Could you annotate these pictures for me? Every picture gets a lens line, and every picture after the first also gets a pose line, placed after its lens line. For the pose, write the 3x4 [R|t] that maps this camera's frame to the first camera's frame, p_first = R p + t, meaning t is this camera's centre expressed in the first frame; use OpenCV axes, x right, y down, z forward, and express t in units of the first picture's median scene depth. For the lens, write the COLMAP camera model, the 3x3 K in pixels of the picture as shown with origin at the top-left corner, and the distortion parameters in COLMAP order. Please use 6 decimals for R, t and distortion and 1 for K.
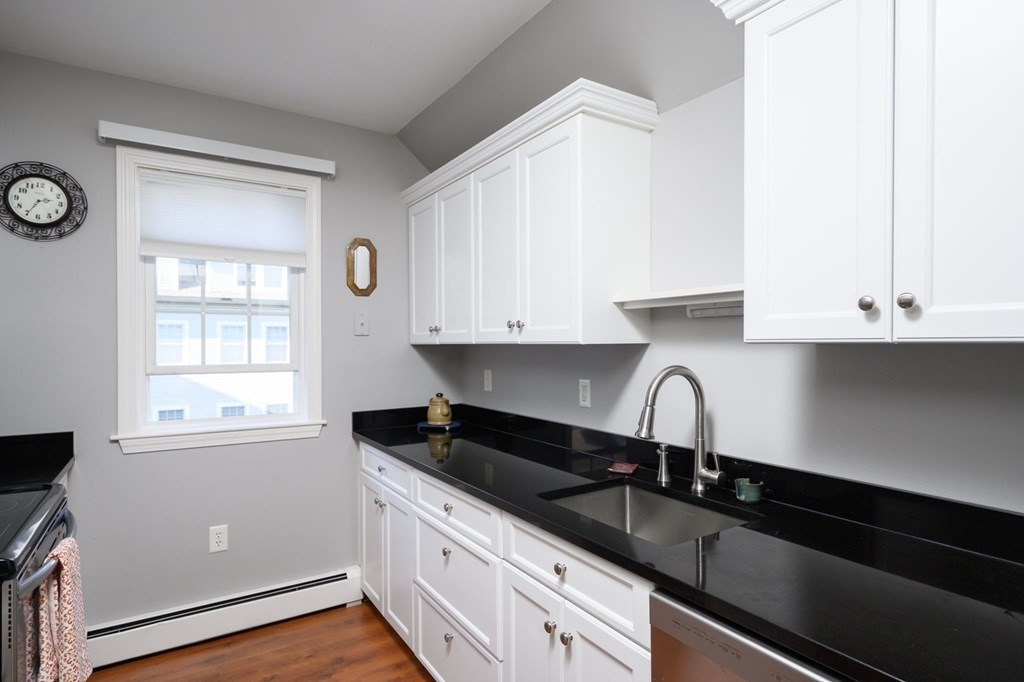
lens RADIAL K [[531.5, 0, 504.2], [0, 531.5, 348.5], [0, 0, 1]] dist [0.004441, -0.001343]
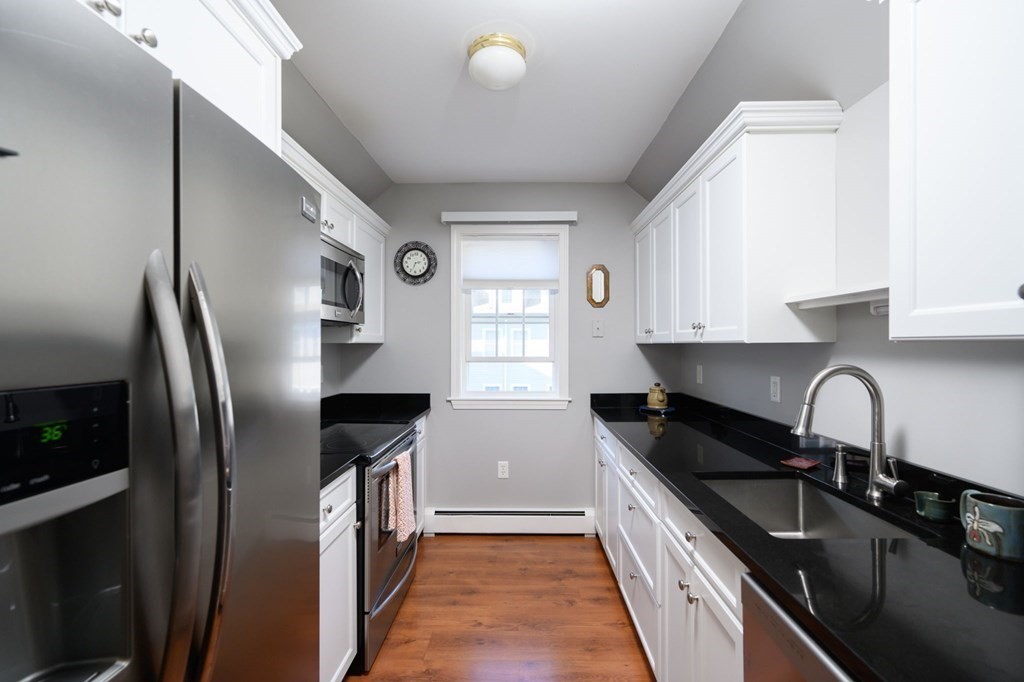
lens RADIAL K [[410.7, 0, 517.3], [0, 410.7, 344.4], [0, 0, 1]] dist [-0.000798, -0.000424]
pose [[0.842352, 0.002064, -0.538924, 0.153240], [-0.005580, 0.999972, -0.004892, 0.000861], [0.538899, 0.007128, 0.842340, 0.024986]]
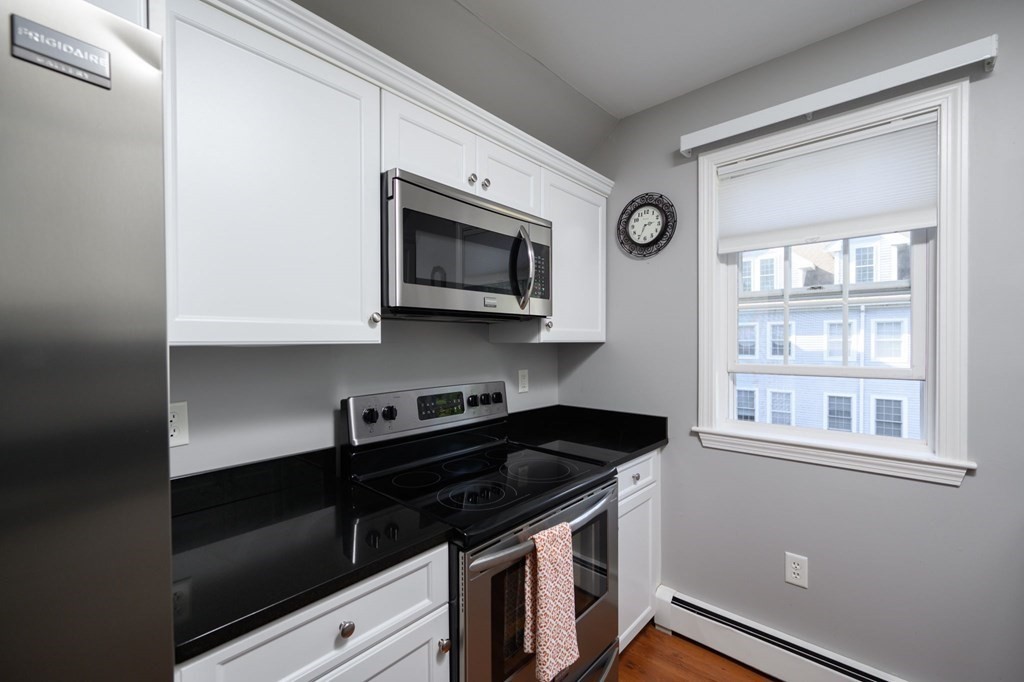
lens RADIAL K [[426.6, 0, 513.1], [0, 426.6, 347.2], [0, 0, 1]] dist [-0.001574, -0.000689]
pose [[0.280720, 0.010295, -0.959734, -0.013885], [-0.002308, 0.999947, 0.010051, -0.005727], [0.959787, -0.000606, 0.280729, 0.422262]]
